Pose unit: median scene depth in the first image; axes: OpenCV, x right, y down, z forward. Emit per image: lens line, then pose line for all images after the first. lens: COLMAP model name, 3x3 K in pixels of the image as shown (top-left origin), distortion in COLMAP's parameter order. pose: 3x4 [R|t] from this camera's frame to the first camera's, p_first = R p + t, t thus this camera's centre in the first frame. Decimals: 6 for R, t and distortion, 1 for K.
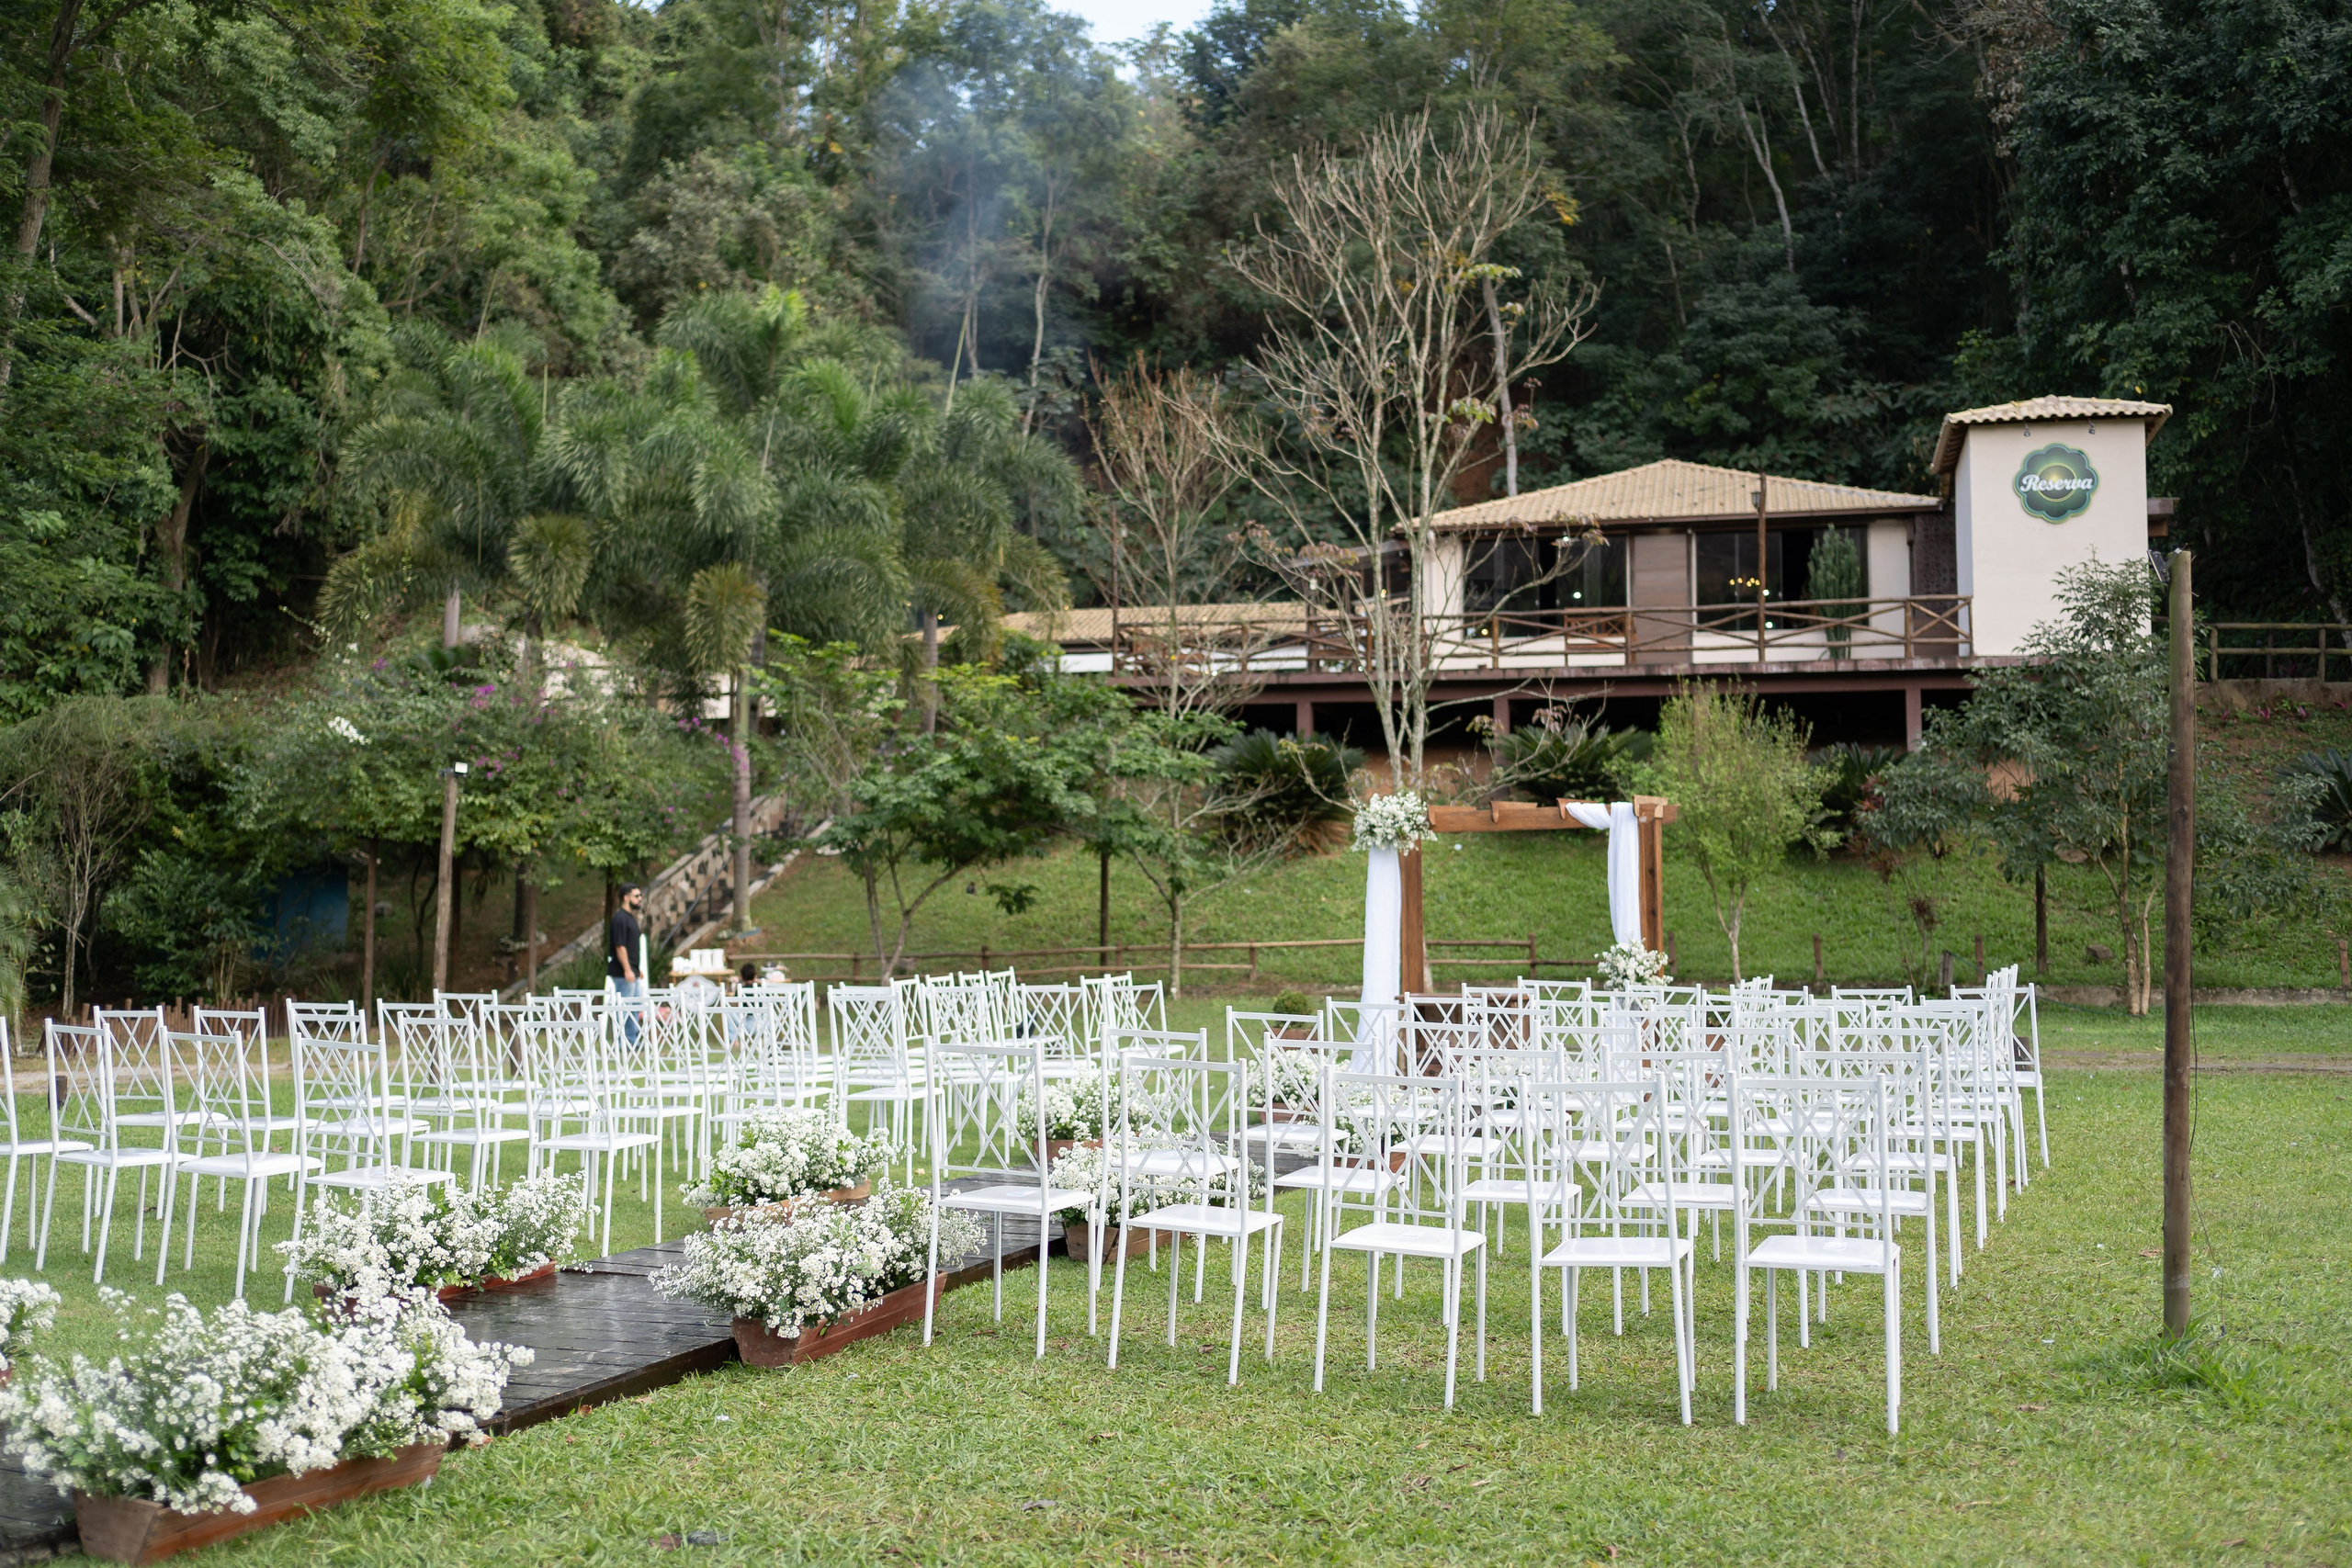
lens RADIAL K [[2321.5, 0, 1176.0], [0, 2321.5, 784.0], [0, 0, 1]] dist [0.059785, -0.012870]
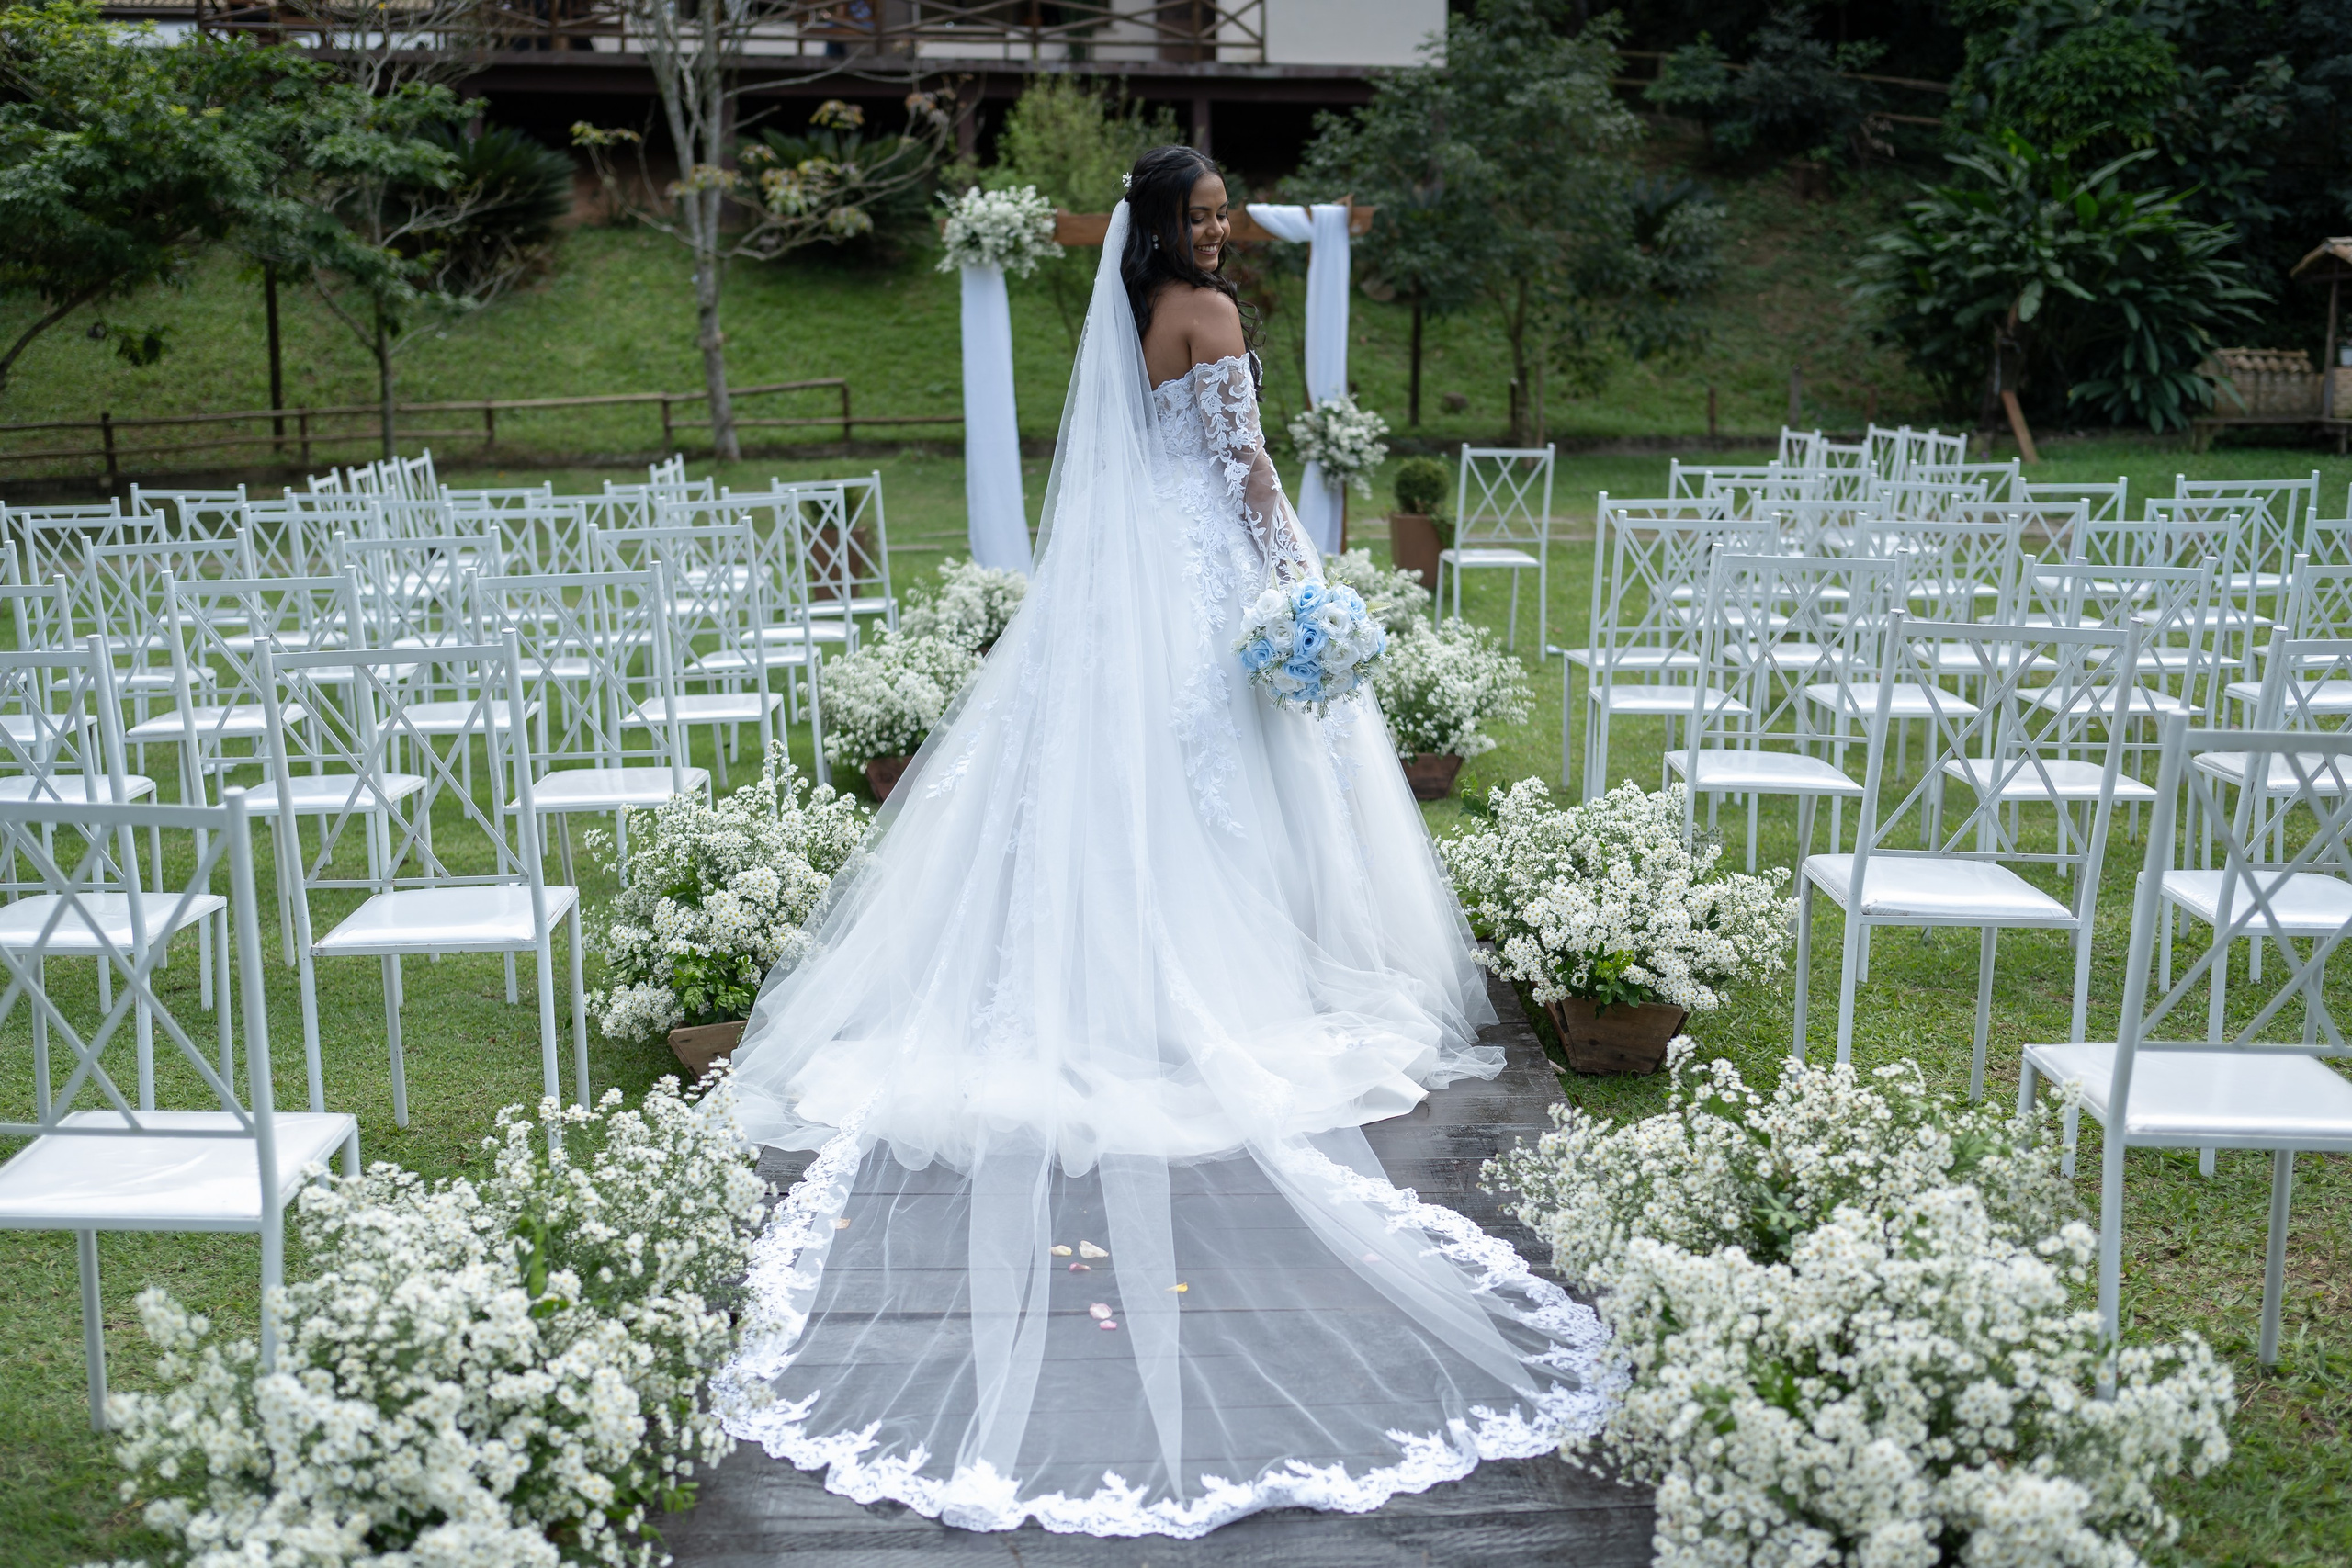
lens RADIAL K [[2321.5, 0, 1176.0], [0, 2321.5, 784.0], [0, 0, 1]] dist [0.059785, -0.012870]
pose [[0.908772, -0.081236, 0.409310, -0.104179], [-0.015797, 0.973468, 0.228279, 0.011876], [-0.416994, -0.213919, 0.883377, 0.217306]]
